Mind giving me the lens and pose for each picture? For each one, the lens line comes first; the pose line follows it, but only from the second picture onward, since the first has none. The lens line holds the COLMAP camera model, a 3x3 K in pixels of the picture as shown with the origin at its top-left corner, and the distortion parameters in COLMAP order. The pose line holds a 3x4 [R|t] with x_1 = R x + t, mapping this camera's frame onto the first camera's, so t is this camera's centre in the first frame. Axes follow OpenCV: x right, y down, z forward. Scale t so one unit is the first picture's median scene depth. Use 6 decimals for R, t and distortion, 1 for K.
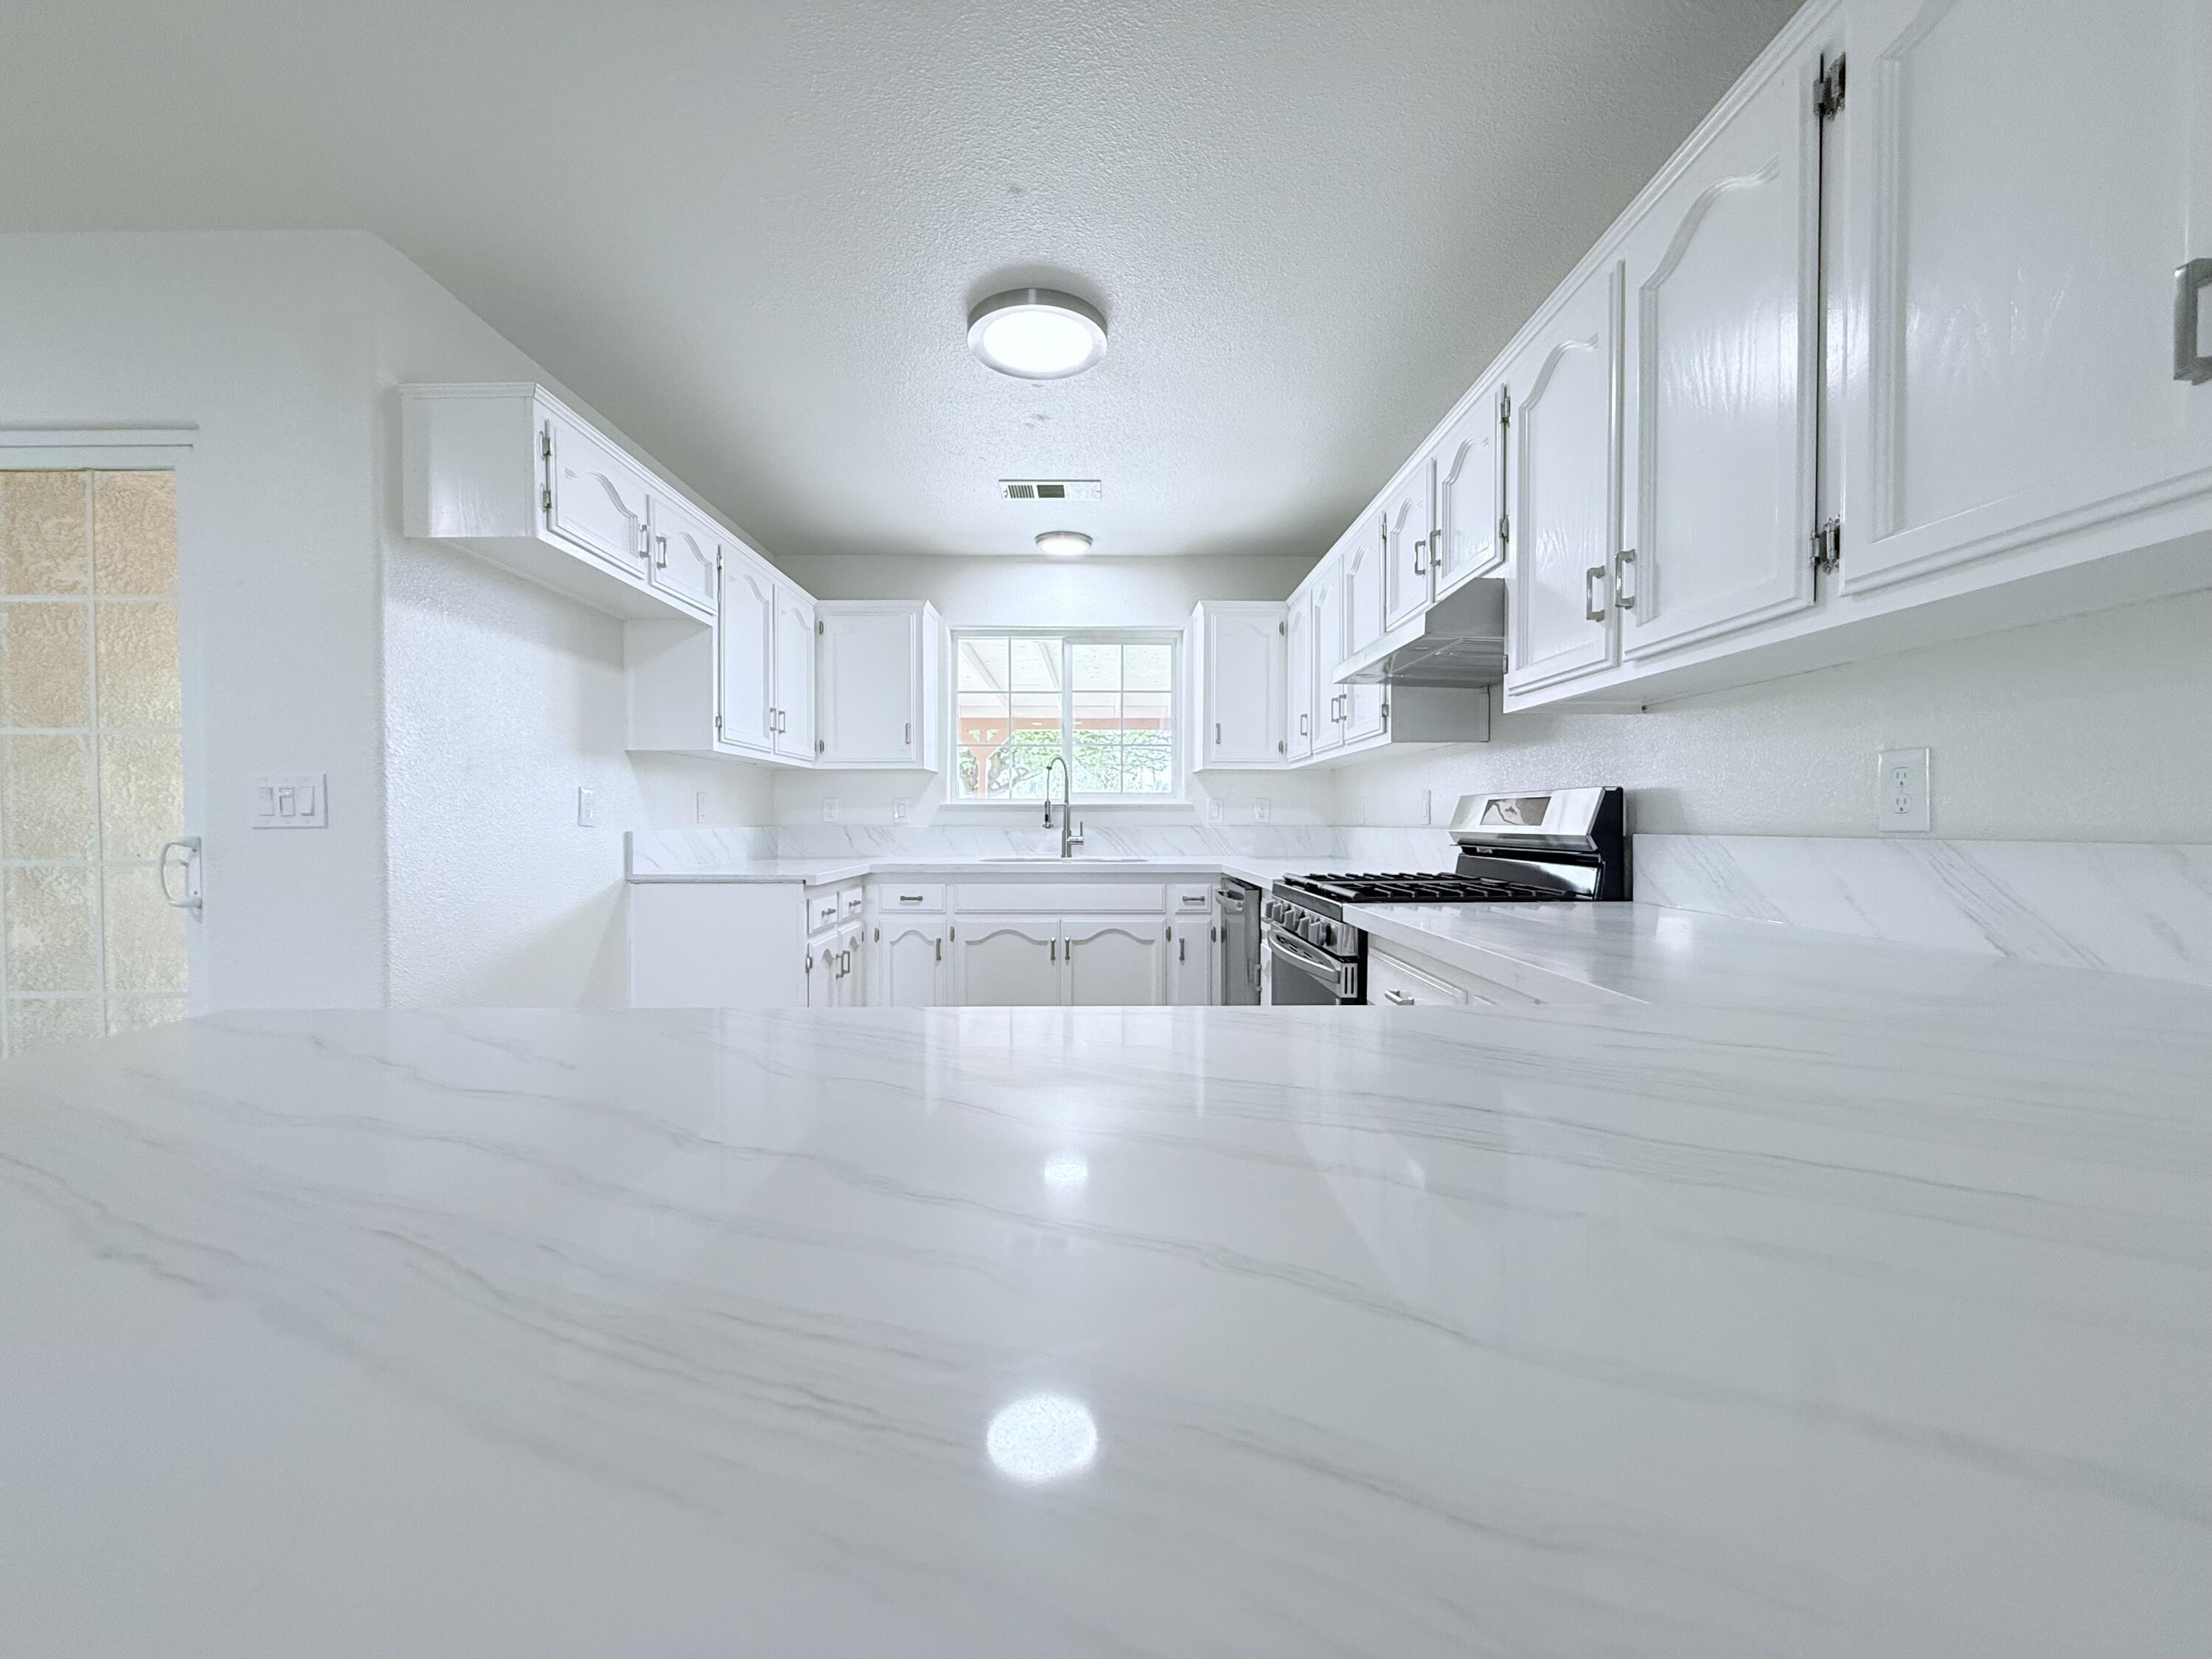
lens RADIAL K [[880.4, 0, 1102.0], [0, 880.4, 830.7], [0, 0, 1]] dist [0.000272, 0.000034]
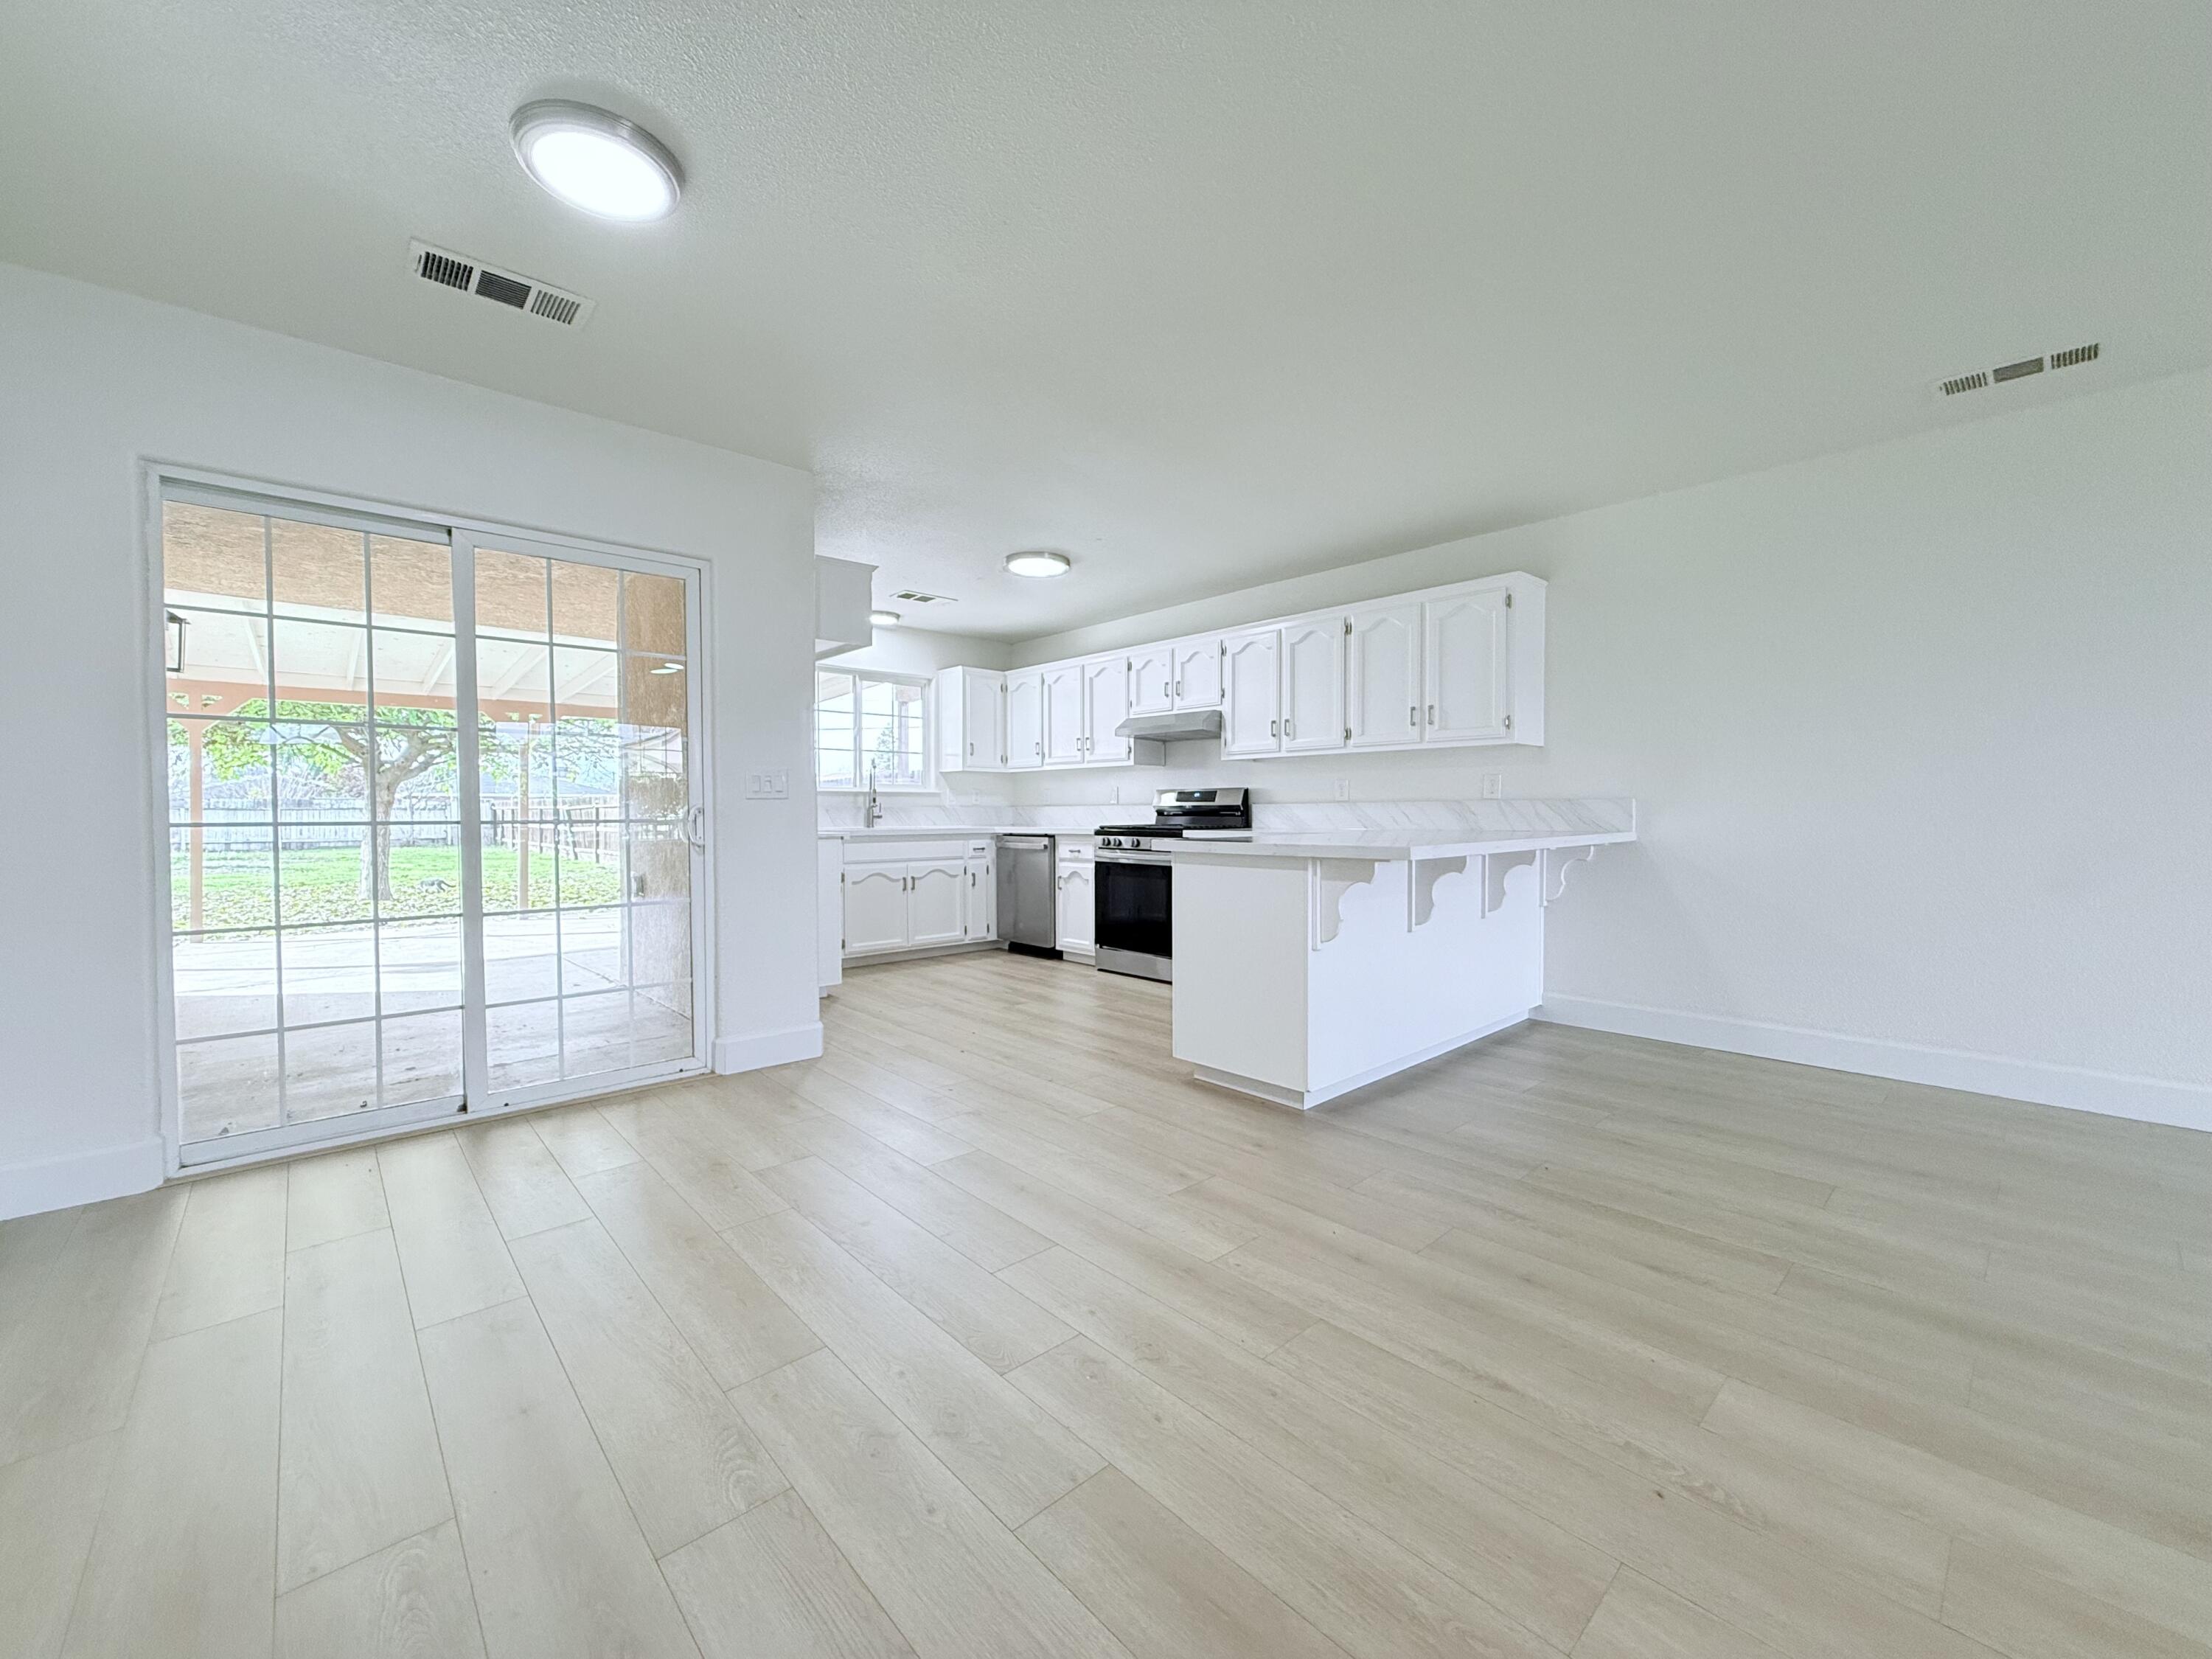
lens RADIAL K [[880.8, 0, 1100.5], [0, 880.8, 830.2], [0, 0, 1]] dist [-0.000711, -0.000236]
pose [[0.739750, -0.016485, 0.672680, -0.848977], [0.011212, 0.999863, 0.012173, 0.024304], [-0.672789, -0.001463, 0.739833, -0.393637]]
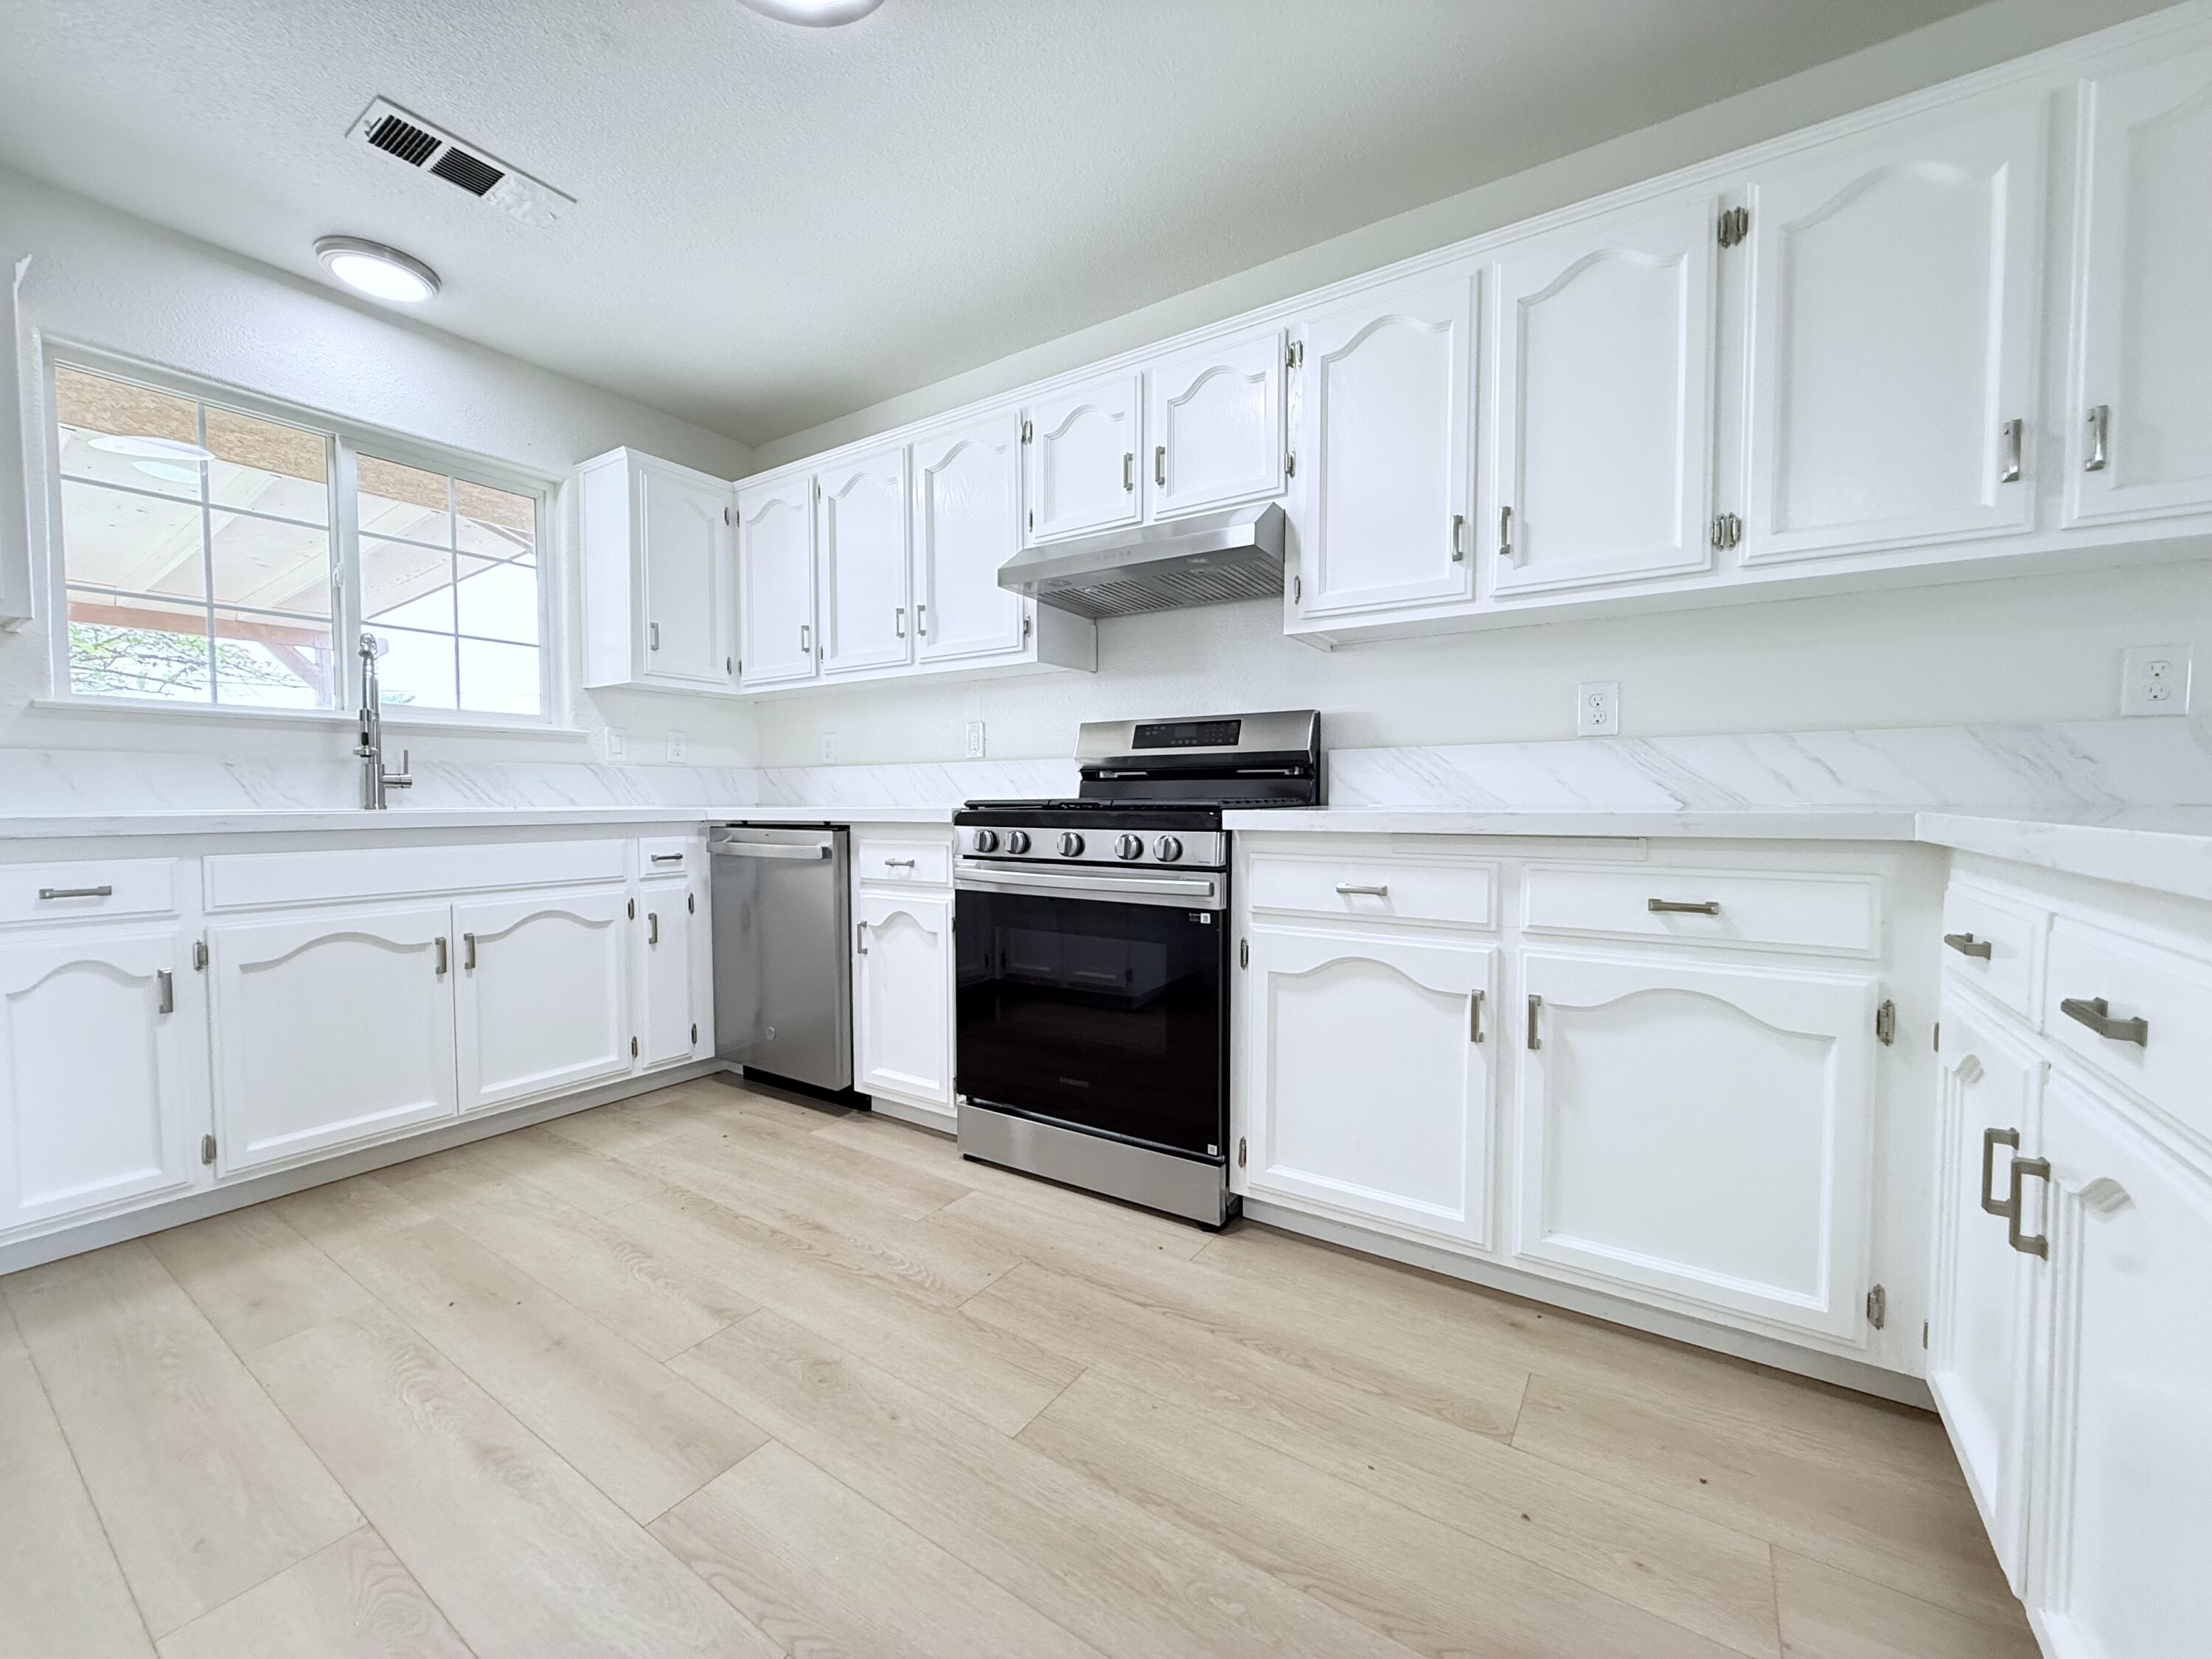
lens RADIAL K [[880.4, 0, 1102.0], [0, 880.4, 830.7], [0, 0, 1]] dist [0.000272, 0.000034]
pose [[0.558355, -0.033824, 0.828913, -0.297704], [0.013317, 0.999405, 0.031811, 0.036841], [-0.829495, -0.006723, 0.558473, 0.292992]]
